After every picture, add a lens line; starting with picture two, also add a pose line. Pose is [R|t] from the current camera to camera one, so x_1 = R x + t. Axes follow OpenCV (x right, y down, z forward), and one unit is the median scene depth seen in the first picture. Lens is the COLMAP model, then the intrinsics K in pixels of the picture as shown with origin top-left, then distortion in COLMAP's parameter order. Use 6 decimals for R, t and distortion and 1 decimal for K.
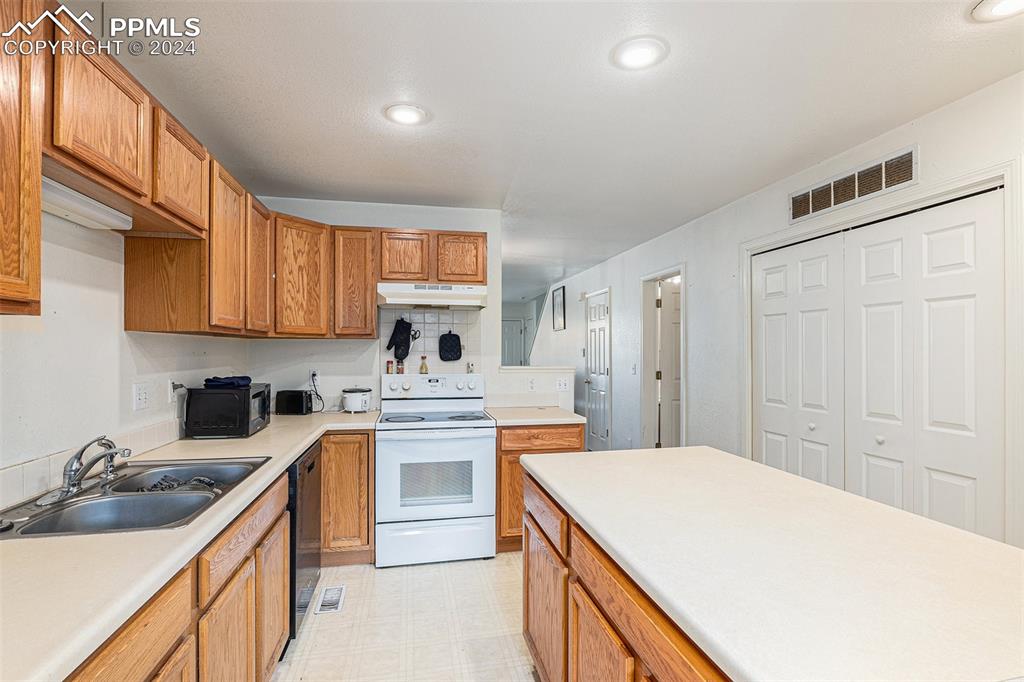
lens RADIAL K [[485.5, 0, 513.9], [0, 485.5, 350.7], [0, 0, 1]] dist [-0.019666, 0.006105]
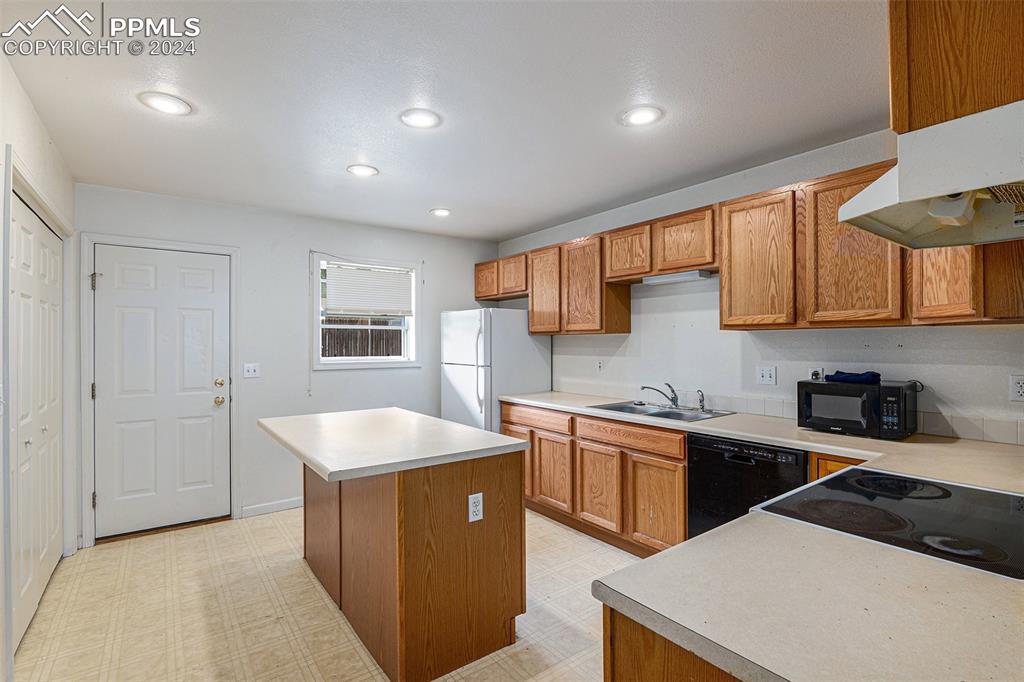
lens RADIAL K [[485.5, 0, 513.9], [0, 485.5, 350.7], [0, 0, 1]] dist [-0.019666, 0.006105]
pose [[-0.910822, 0.010466, -0.412667, 0.321676], [0.004064, 0.999857, 0.016388, -0.003286], [0.412780, 0.013250, -0.910734, 1.285525]]
